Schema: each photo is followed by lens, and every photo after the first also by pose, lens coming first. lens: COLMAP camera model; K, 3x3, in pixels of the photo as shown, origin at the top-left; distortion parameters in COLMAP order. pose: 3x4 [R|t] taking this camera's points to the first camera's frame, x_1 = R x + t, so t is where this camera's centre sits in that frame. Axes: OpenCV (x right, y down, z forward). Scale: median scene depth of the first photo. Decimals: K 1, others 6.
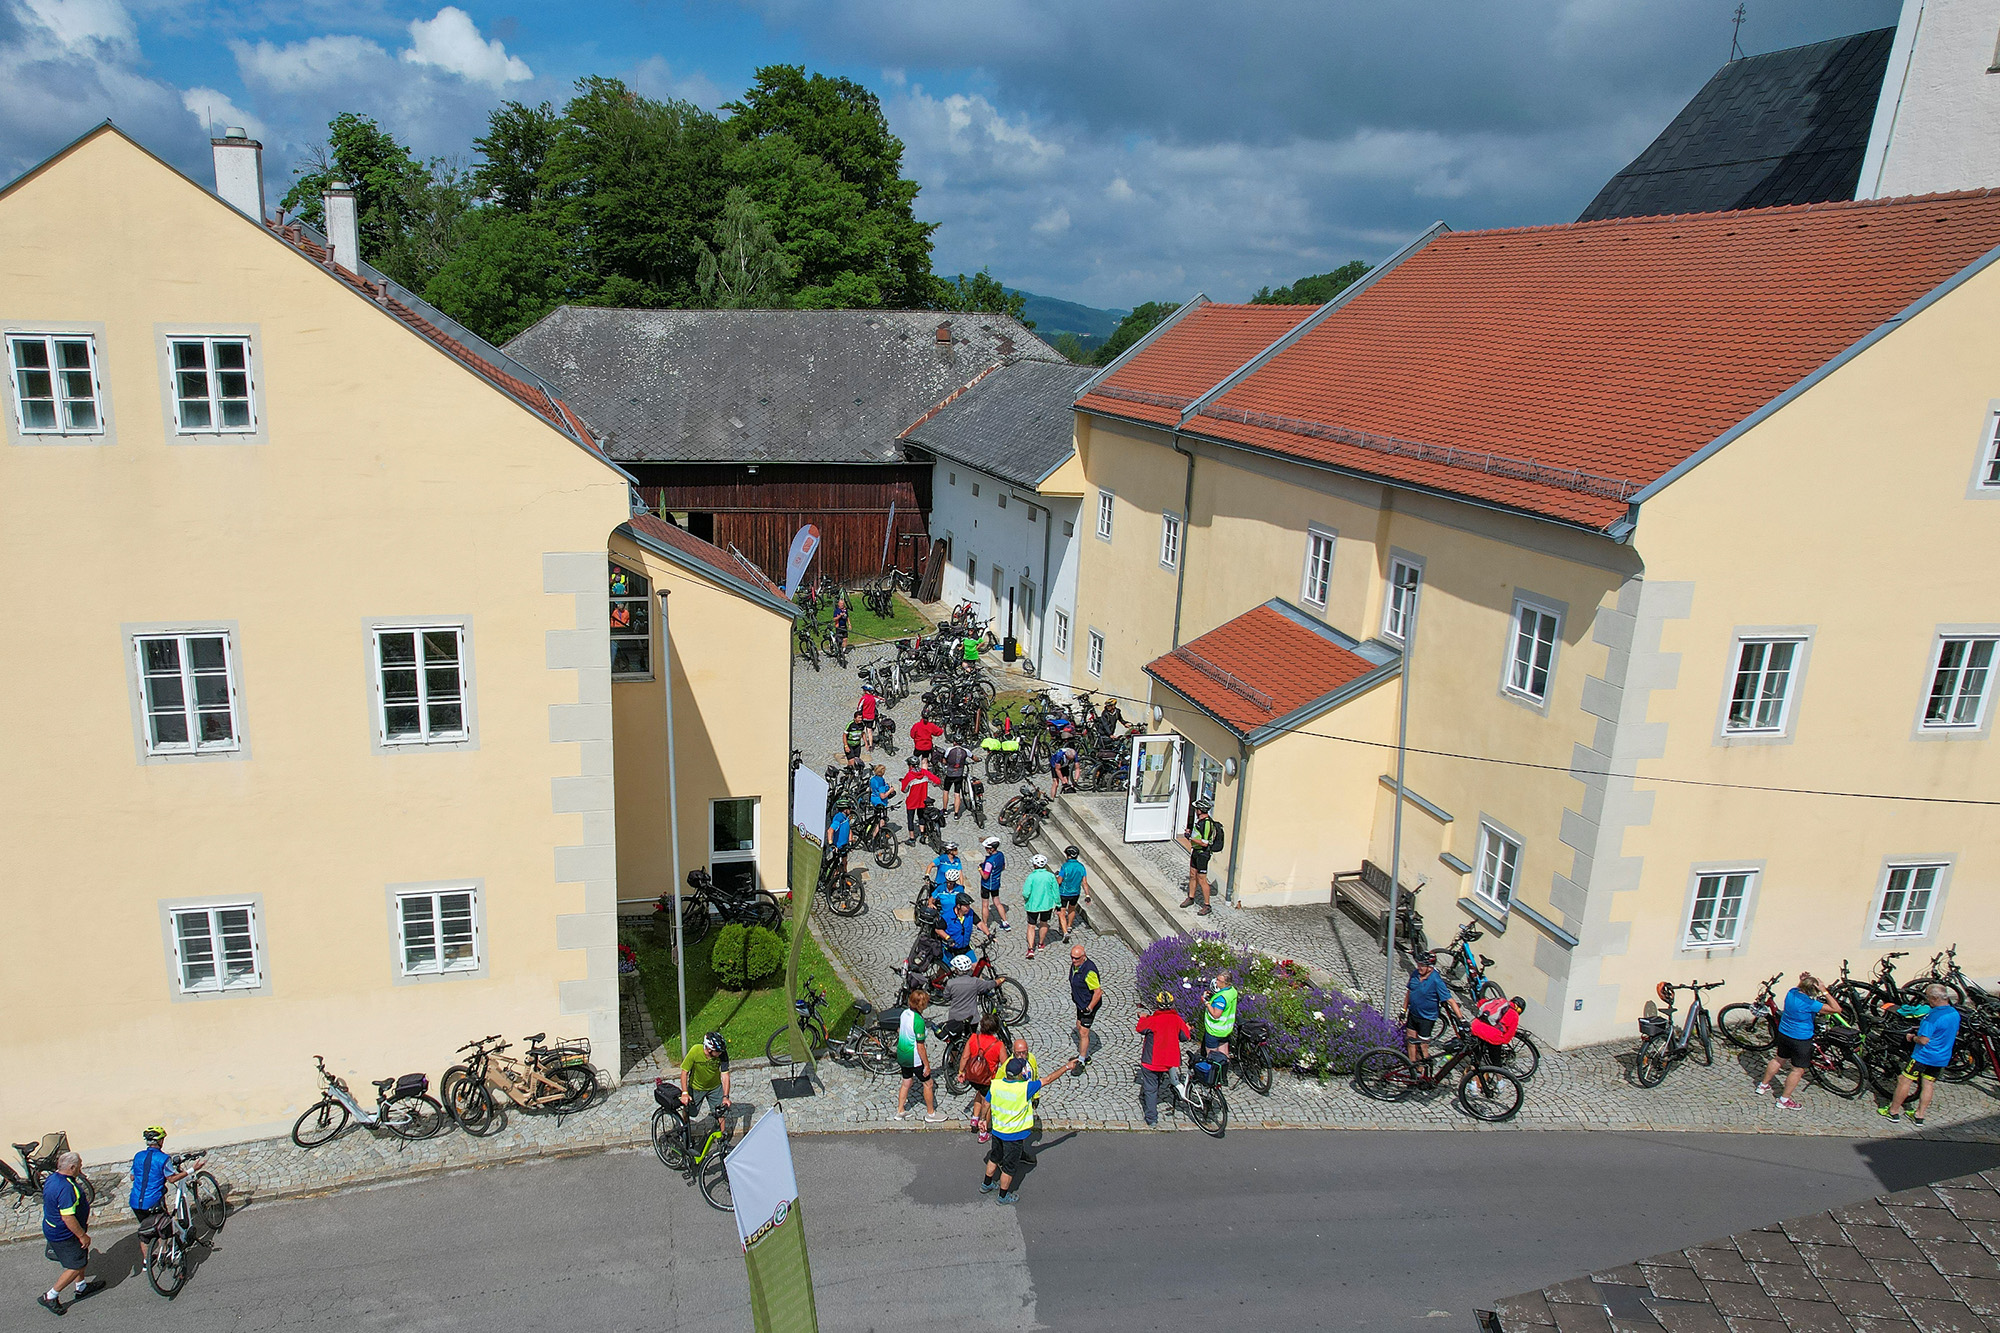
lens RADIAL K [[1460.8, 0, 866.1], [0, 1460.8, 759.0], [0, 0, 1]] dist [-0.043016, 0.005669]
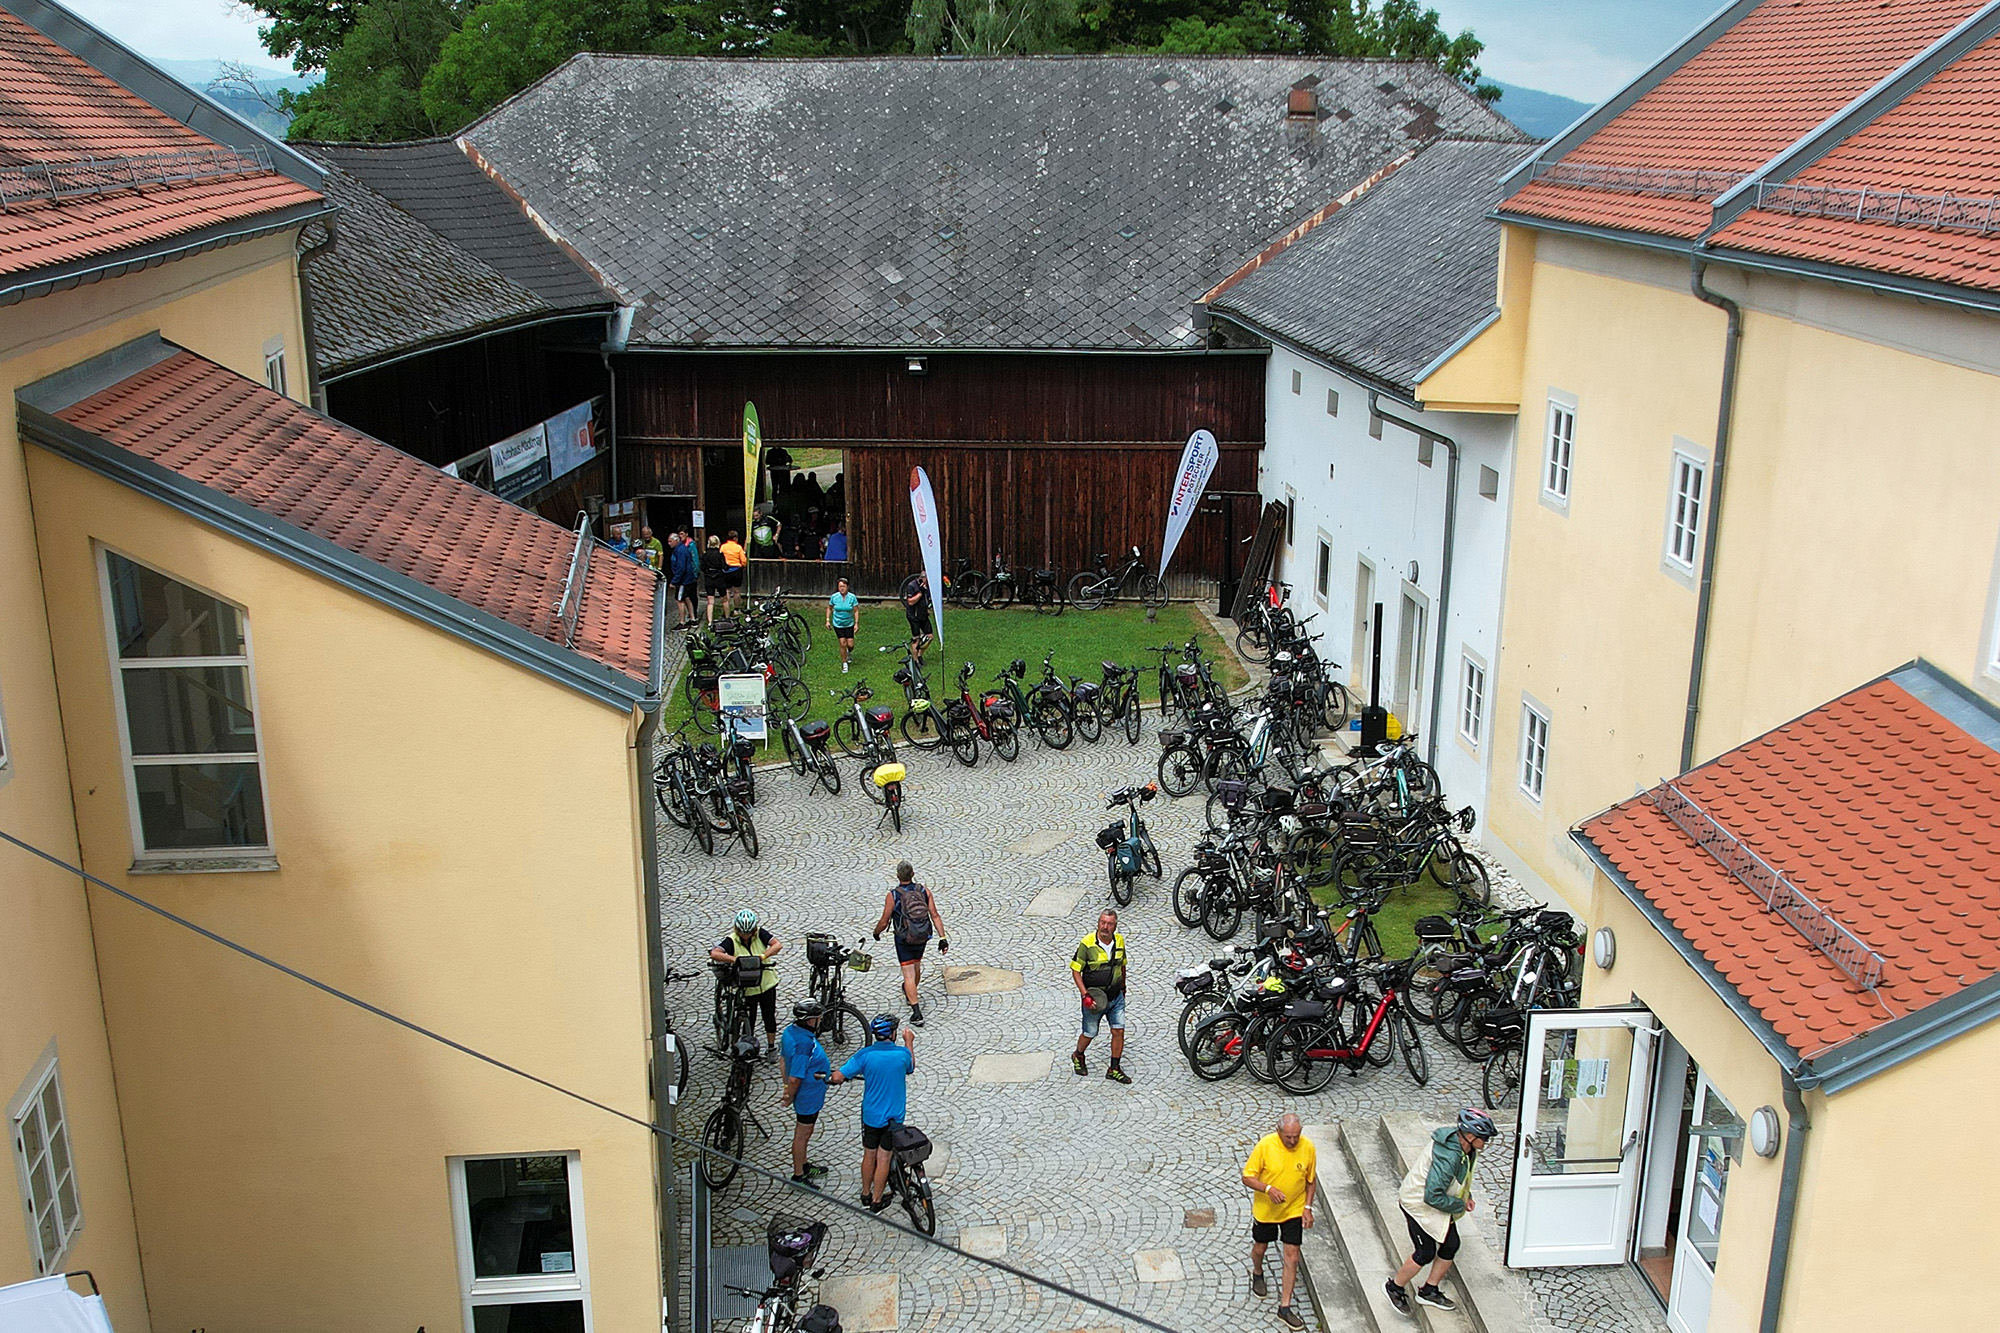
lens RADIAL K [[2284.8, 0, 1094.8], [0, 2284.8, 993.8], [0, 0, 1]] dist [-0.034702, -0.029629]
pose [[0.996288, 0.022663, -0.083050, 0.132494], [-0.017263, 0.997724, 0.065176, -0.067069], [0.084338, -0.063500, 0.994412, 0.427874]]
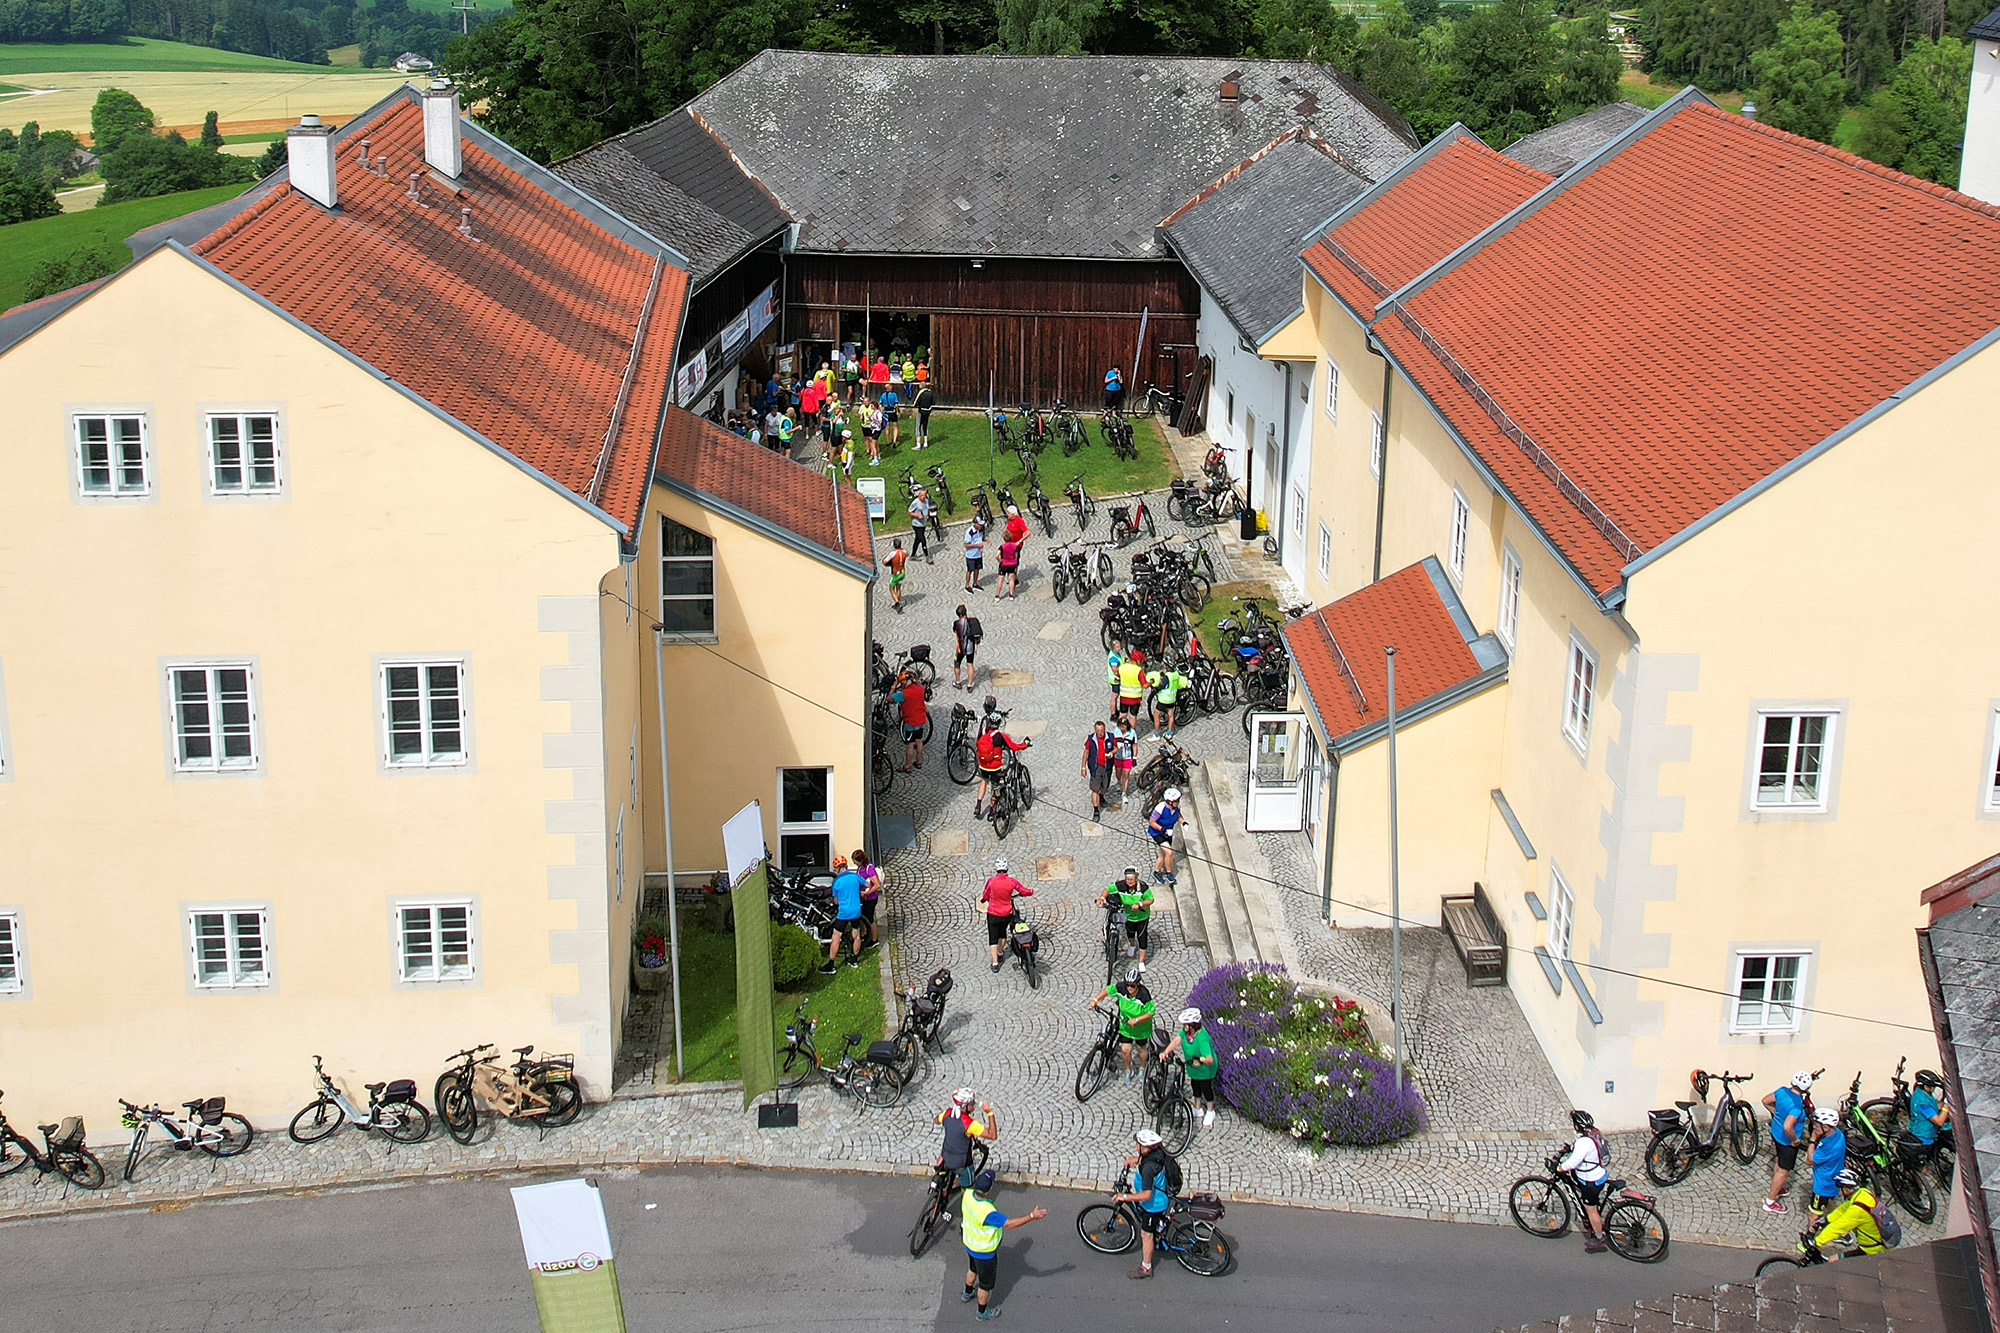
lens RADIAL K [[2099.4, 0, 1016.2], [0, 2099.4, 307.4], [0, 0, 1]] dist [-0.041946, -0.014236]
pose [[0.990500, 0.022653, -0.135631, 0.236357], [-0.034779, 0.995538, -0.087716, -0.165605], [0.133039, 0.091600, 0.986869, -0.349024]]
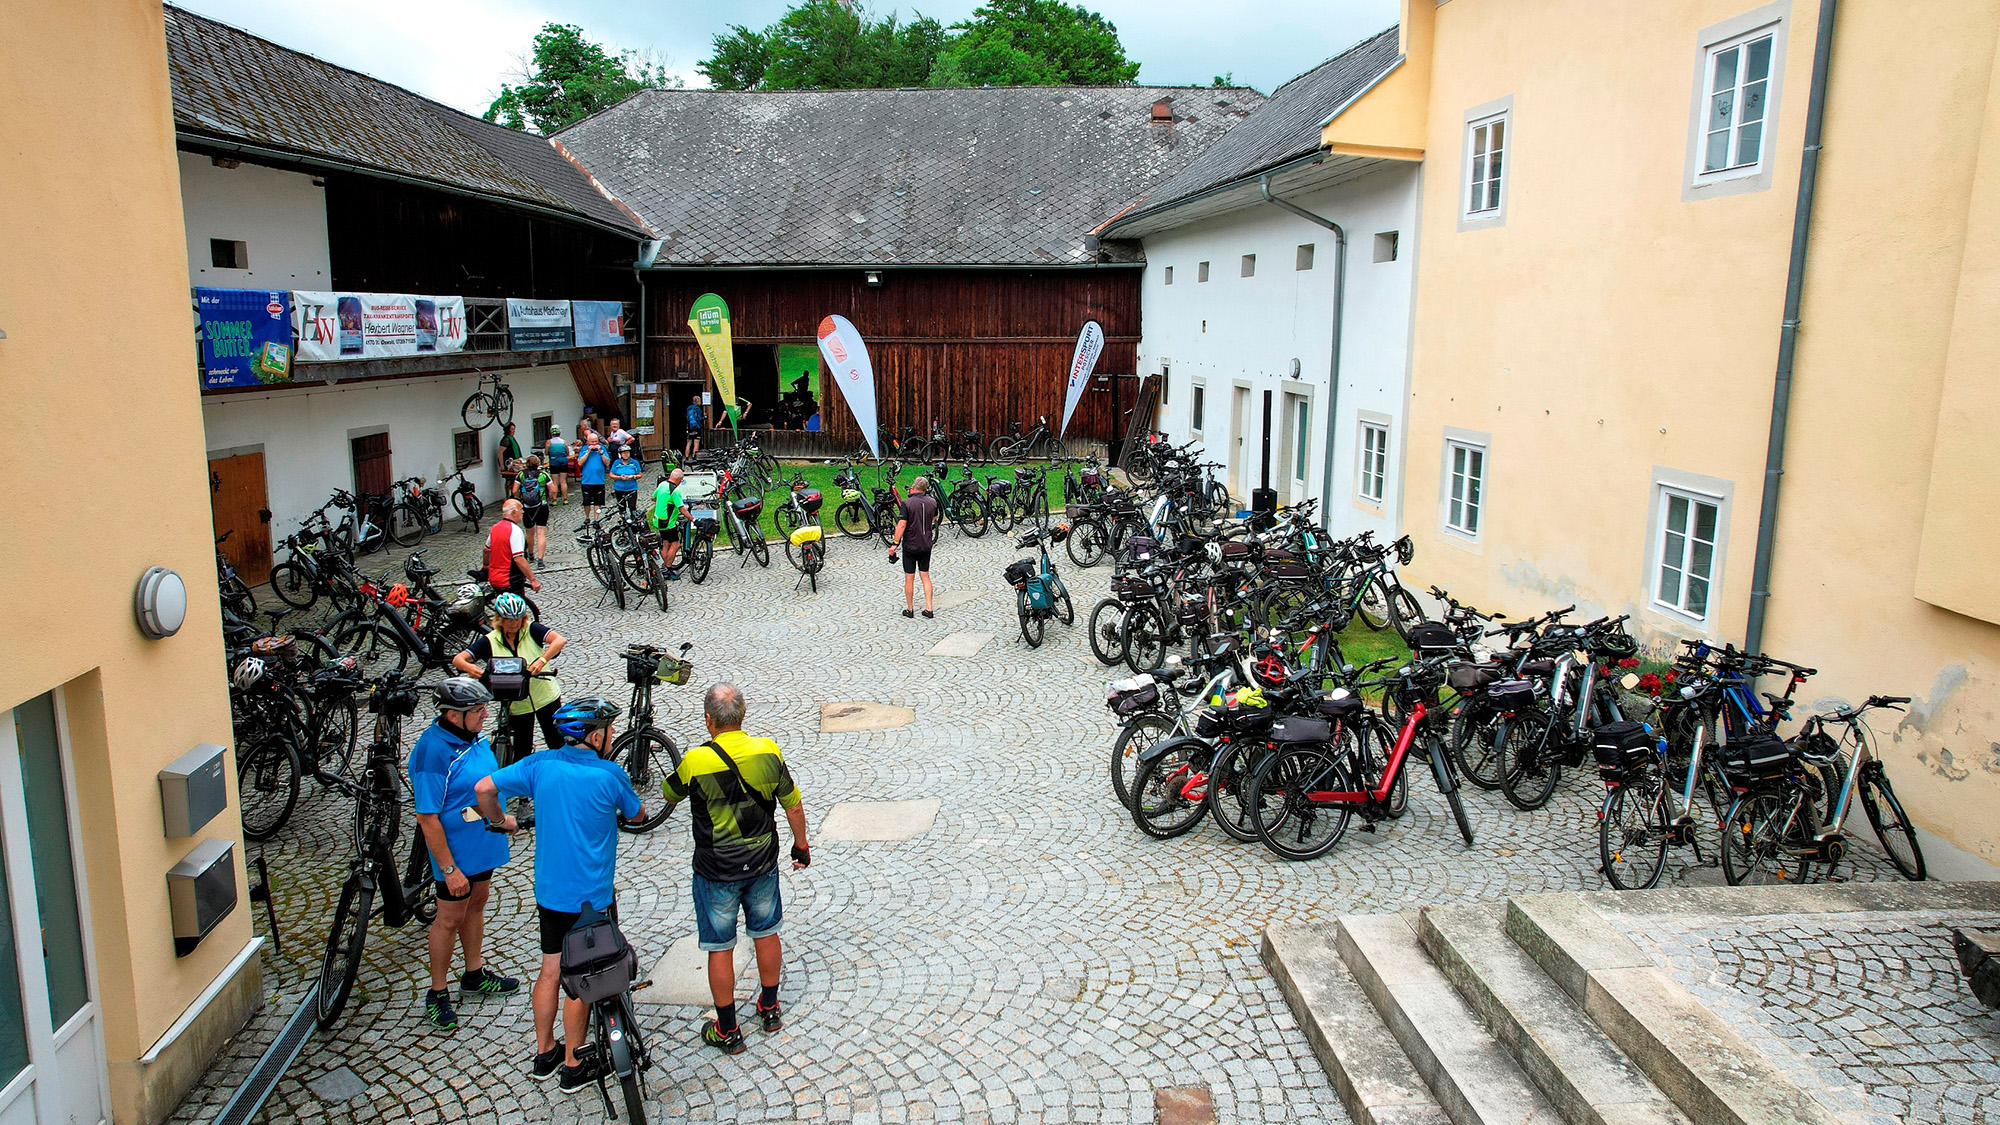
lens RADIAL K [[1277.1, 0, 1006.1], [0, 1277.1, 537.5], [0, 0, 1]] dist [-0.052778, 0.042005]
pose [[0.995510, 0.005579, -0.094493, 0.091570], [-0.018033, 0.991157, -0.131466, -0.005983], [0.092924, 0.132580, 0.986807, 1.005665]]
